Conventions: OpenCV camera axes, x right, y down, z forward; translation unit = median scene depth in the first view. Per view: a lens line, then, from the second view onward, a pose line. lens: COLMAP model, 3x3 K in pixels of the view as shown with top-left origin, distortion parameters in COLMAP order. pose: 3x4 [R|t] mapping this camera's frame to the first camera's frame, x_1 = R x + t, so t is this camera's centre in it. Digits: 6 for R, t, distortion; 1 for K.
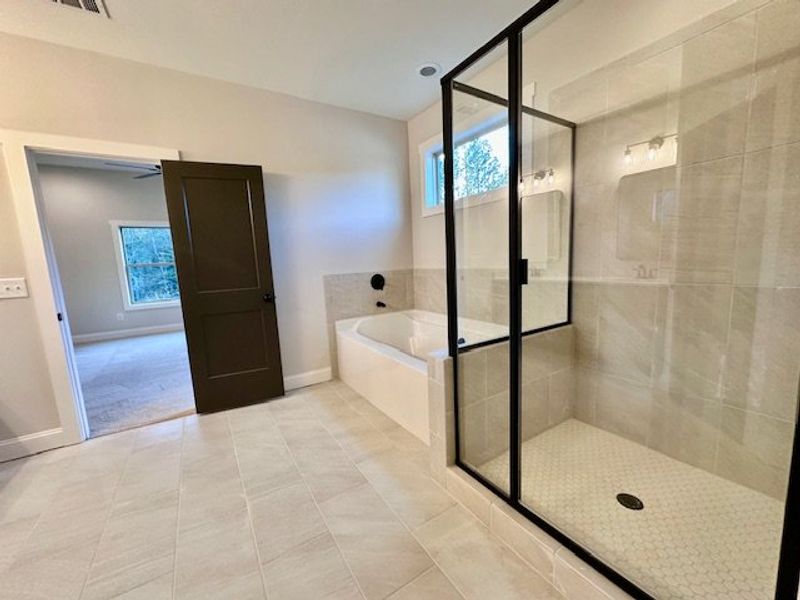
lens RADIAL K [[318.8, 0, 400.0], [0, 318.8, 300.0], [0, 0, 1]] dist [-0.001261, -0.000007]
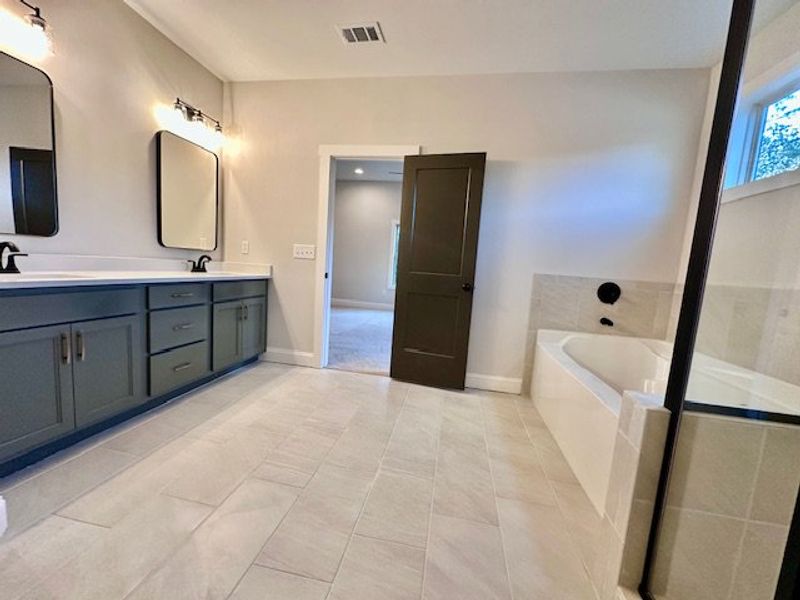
lens RADIAL K [[318.8, 0, 400.0], [0, 318.8, 300.0], [0, 0, 1]] dist [-0.001261, -0.000007]
pose [[0.730531, 0.169185, -0.661590, 0.094996], [-0.190099, 0.980911, 0.040936, 0.032787], [0.655886, 0.095862, 0.748748, 0.146144]]
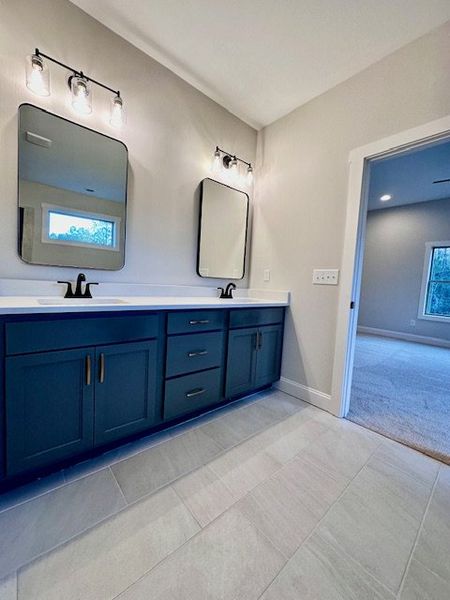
lens RADIAL K [[239.1, 0, 225.0], [0, 239.1, 300.0], [0, 0, 1]] dist [-0.001261, -0.000007]
pose [[0.143461, 0.127016, -0.981471, -0.247735], [-0.189855, 0.976842, 0.098666, 0.031767], [0.971275, 0.172182, 0.164253, 0.347438]]
